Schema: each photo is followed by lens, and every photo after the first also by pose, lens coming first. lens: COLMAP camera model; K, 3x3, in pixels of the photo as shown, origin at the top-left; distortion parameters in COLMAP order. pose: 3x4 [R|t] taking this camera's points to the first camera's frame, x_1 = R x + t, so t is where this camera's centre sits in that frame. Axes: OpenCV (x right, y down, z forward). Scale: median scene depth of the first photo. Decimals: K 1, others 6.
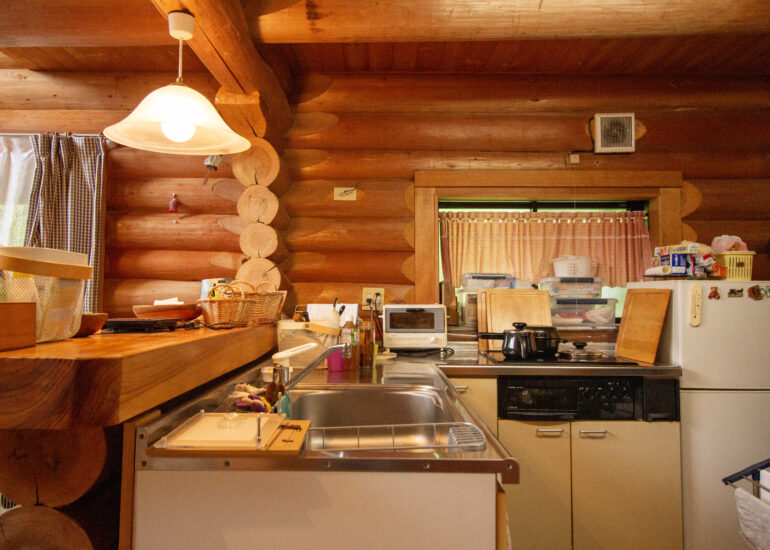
lens RADIAL K [[603.8, 0, 314.4], [0, 603.8, 285.1], [0, 0, 1]] dist [0.042157, -0.040253]
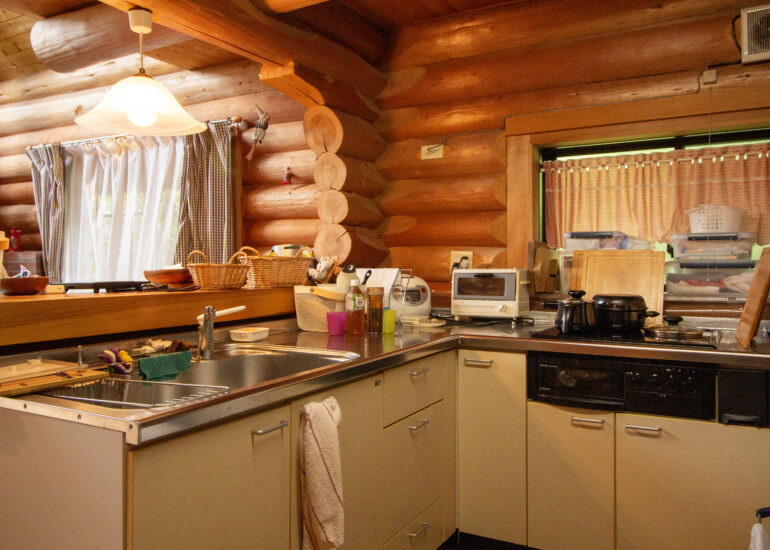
lens RADIAL K [[603.8, 0, 388.9], [0, 603.8, 293.1], [0, 0, 1]] dist [0.042157, -0.040253]
pose [[0.875465, 0.019086, -0.482904, 0.454570], [0.017195, 0.997357, 0.070593, 0.001565], [0.482975, -0.070106, 0.872823, 0.126778]]
